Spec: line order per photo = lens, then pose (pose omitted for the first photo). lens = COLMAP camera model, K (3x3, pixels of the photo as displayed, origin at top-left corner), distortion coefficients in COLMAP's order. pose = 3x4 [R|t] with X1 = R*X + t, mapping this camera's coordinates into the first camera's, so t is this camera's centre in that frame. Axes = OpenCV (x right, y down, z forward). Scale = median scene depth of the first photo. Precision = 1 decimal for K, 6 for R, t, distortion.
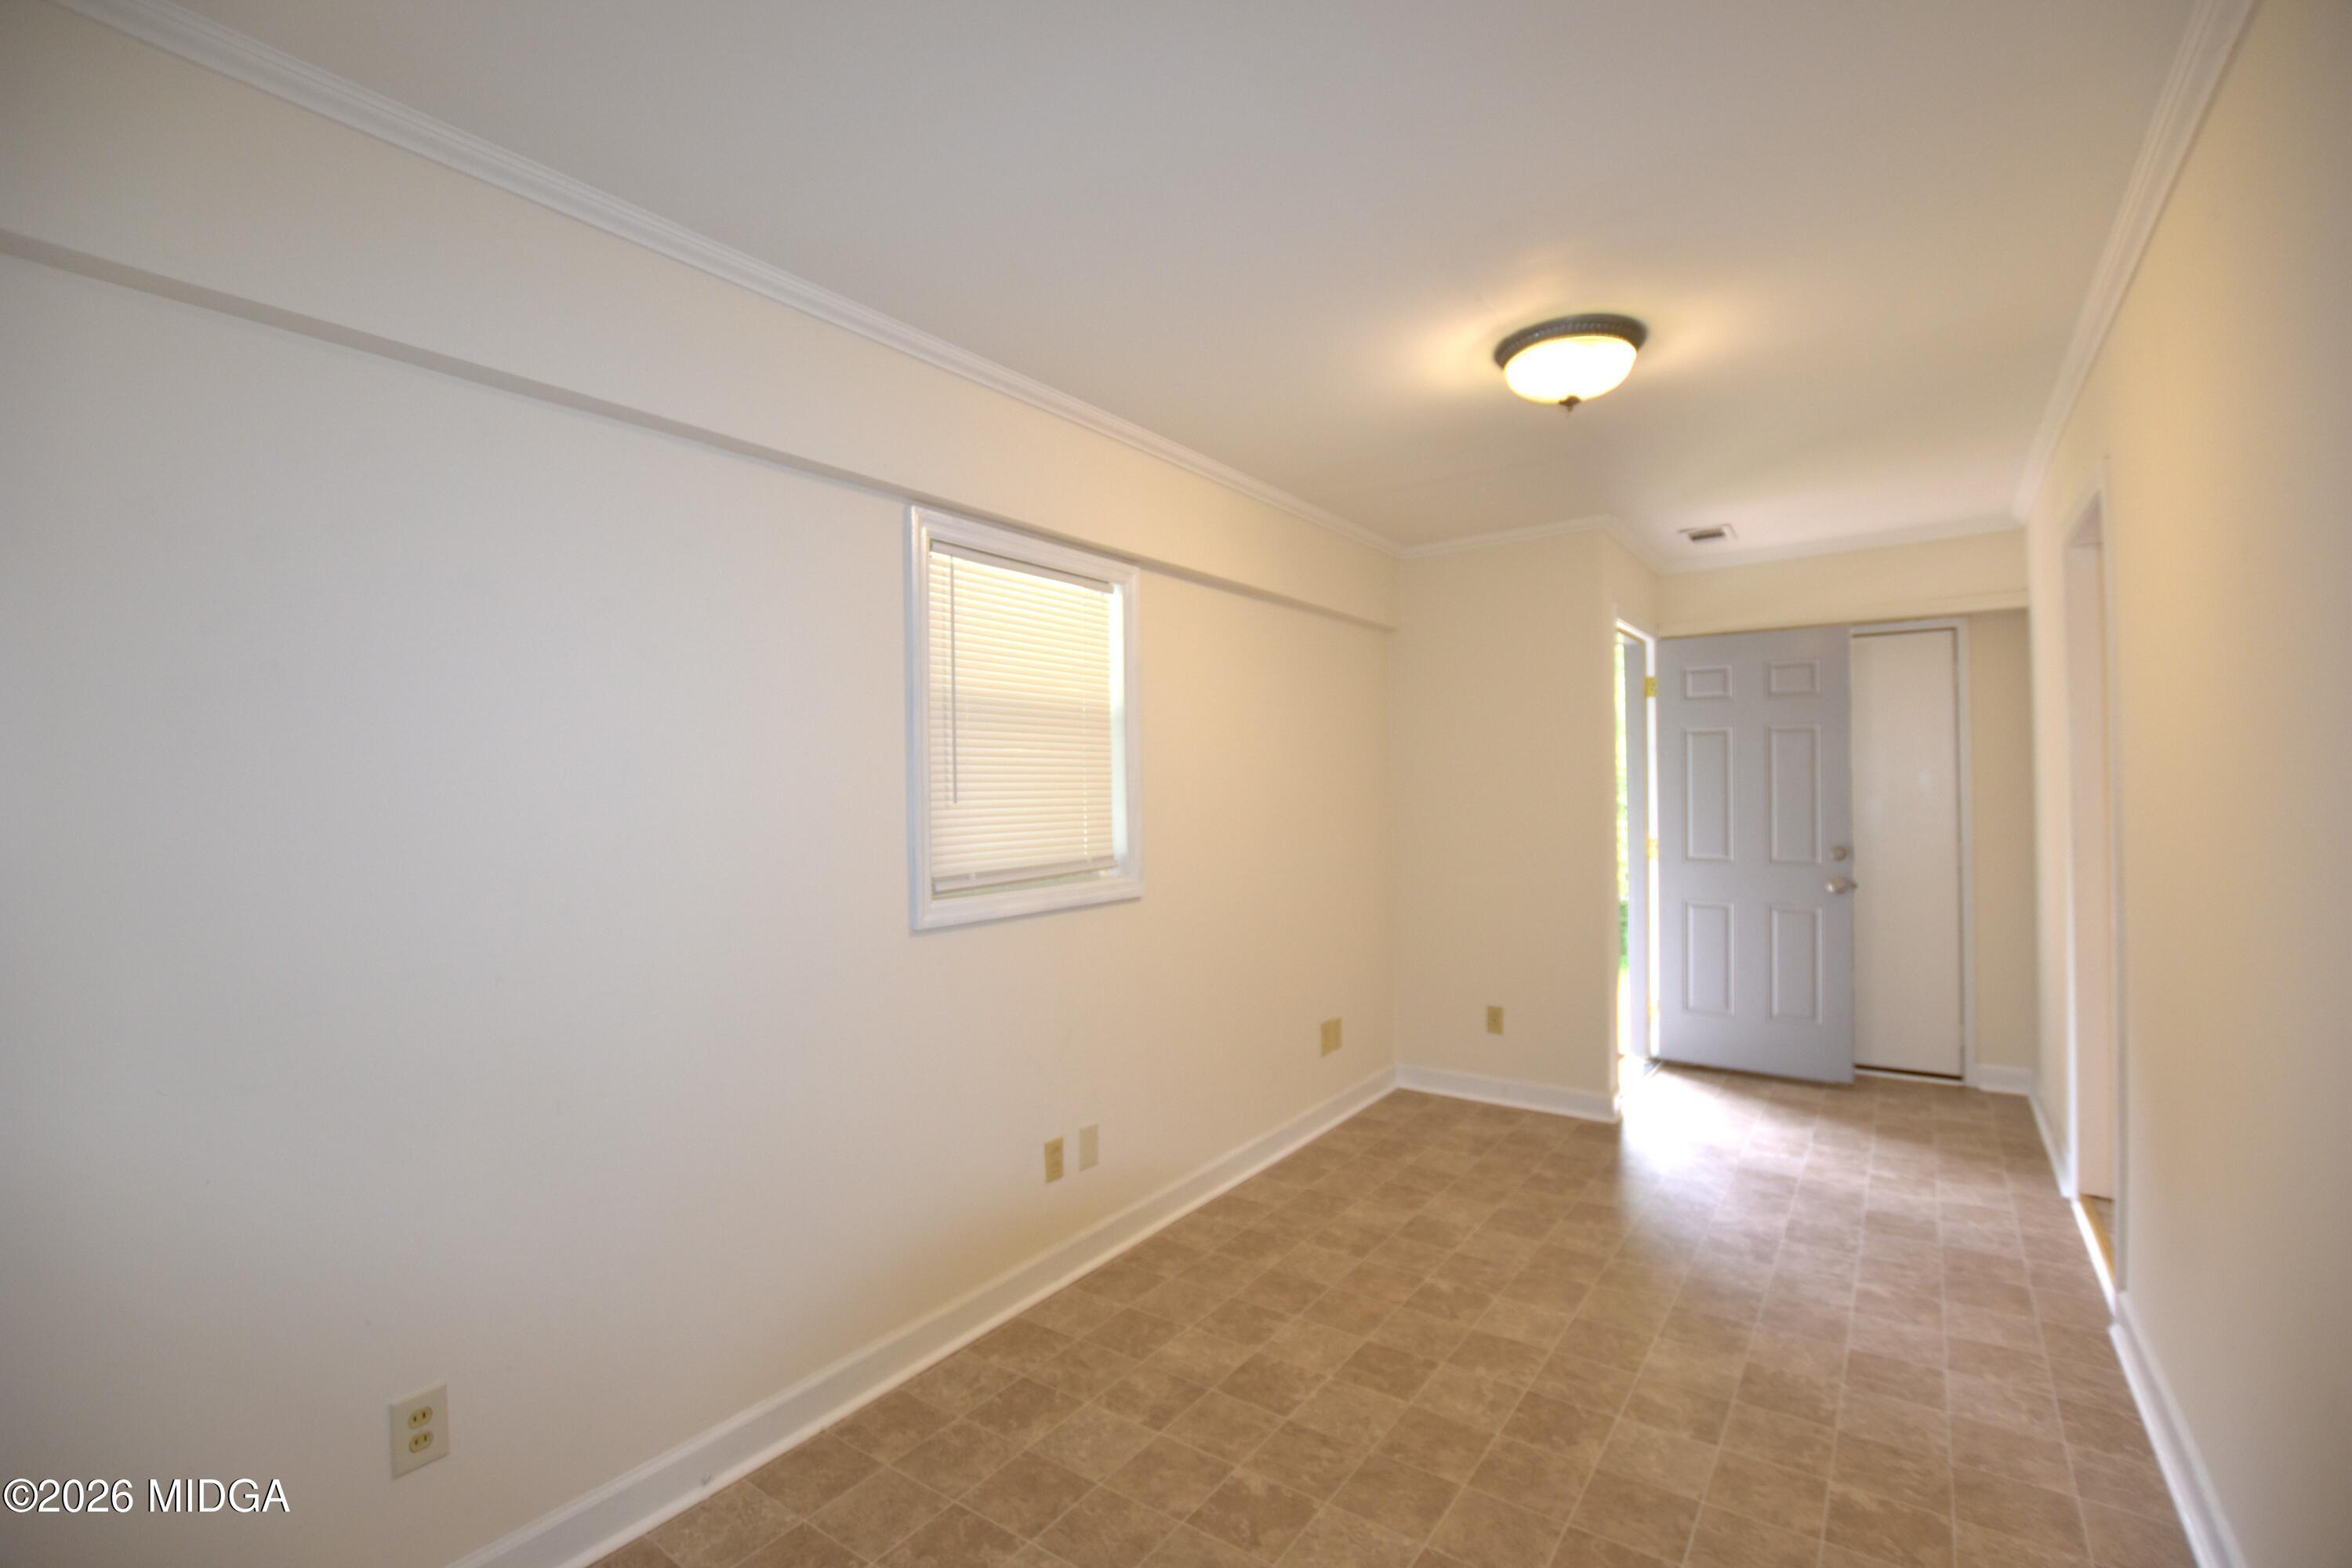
lens RADIAL K [[1044.3, 0, 1177.6], [0, 1044.3, 782.4], [0, 0, 1]] dist [-0.027015, -0.000035]
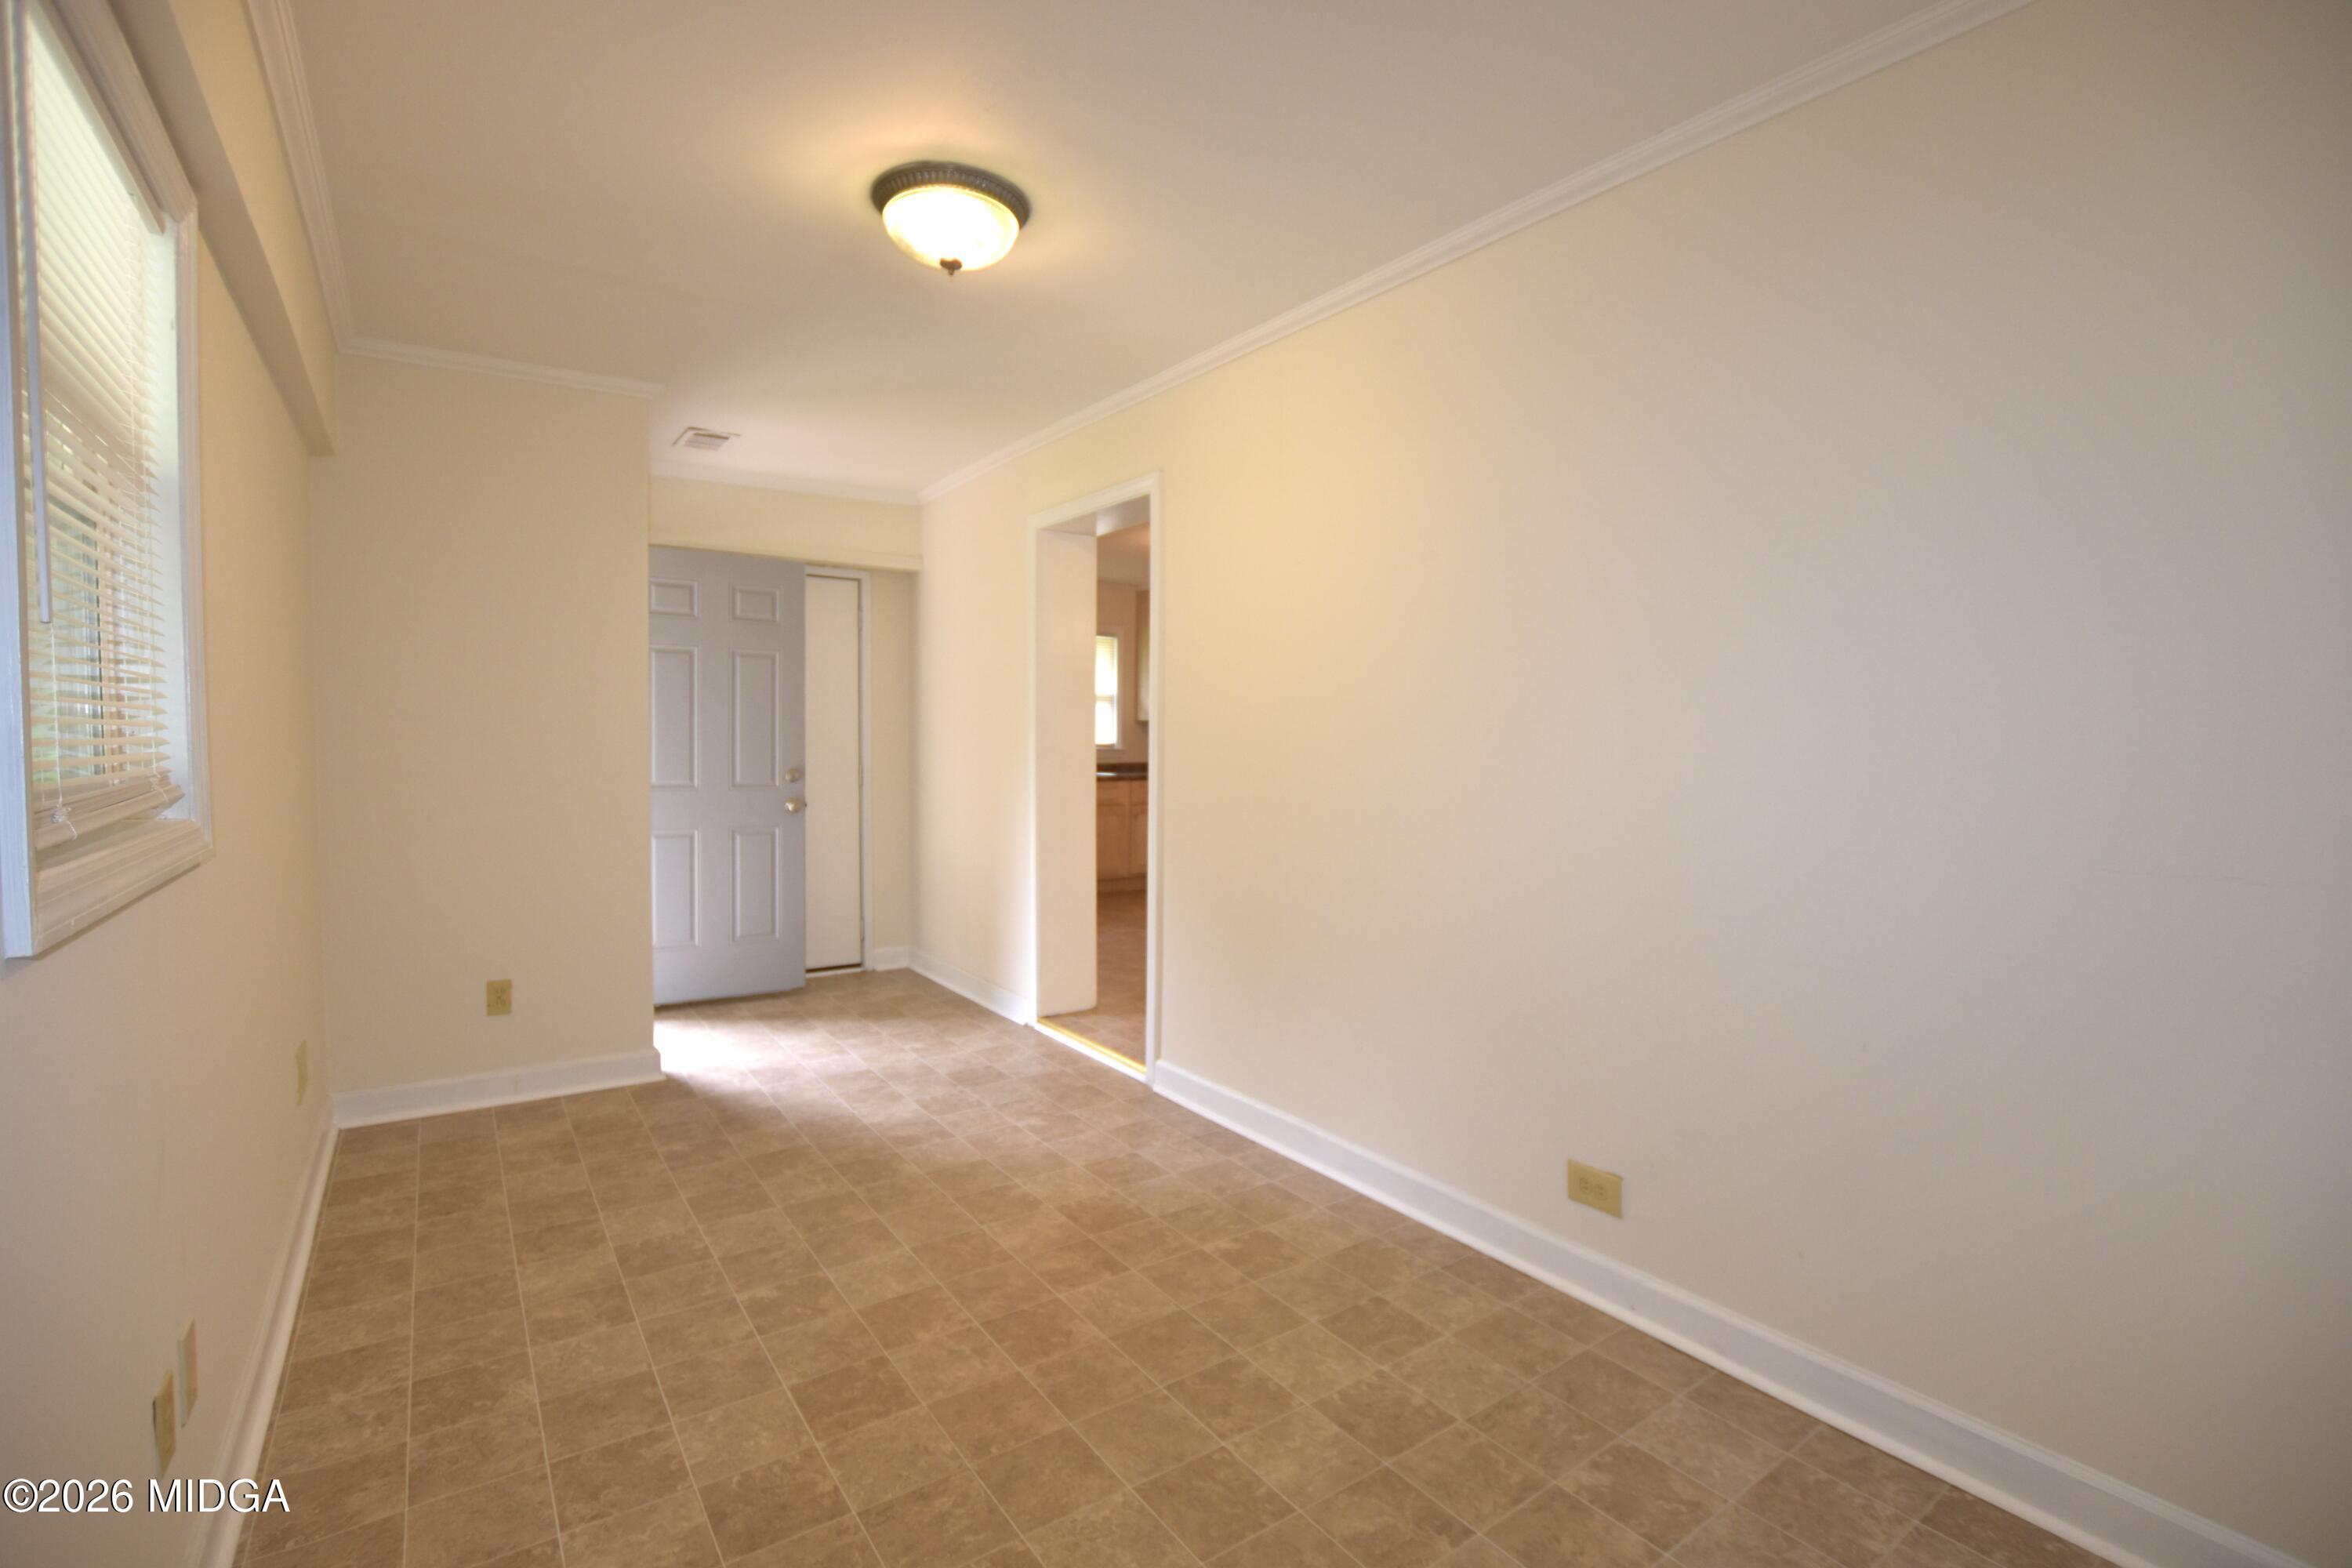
lens RADIAL K [[1044.3, 0, 1177.6], [0, 1044.3, 782.4], [0, 0, 1]] dist [-0.027015, -0.000035]
pose [[0.331602, -0.025308, 0.943080, -0.323233], [-0.019290, 0.999249, 0.033598, 0.043378], [-0.943222, -0.029333, 0.330865, 0.362807]]
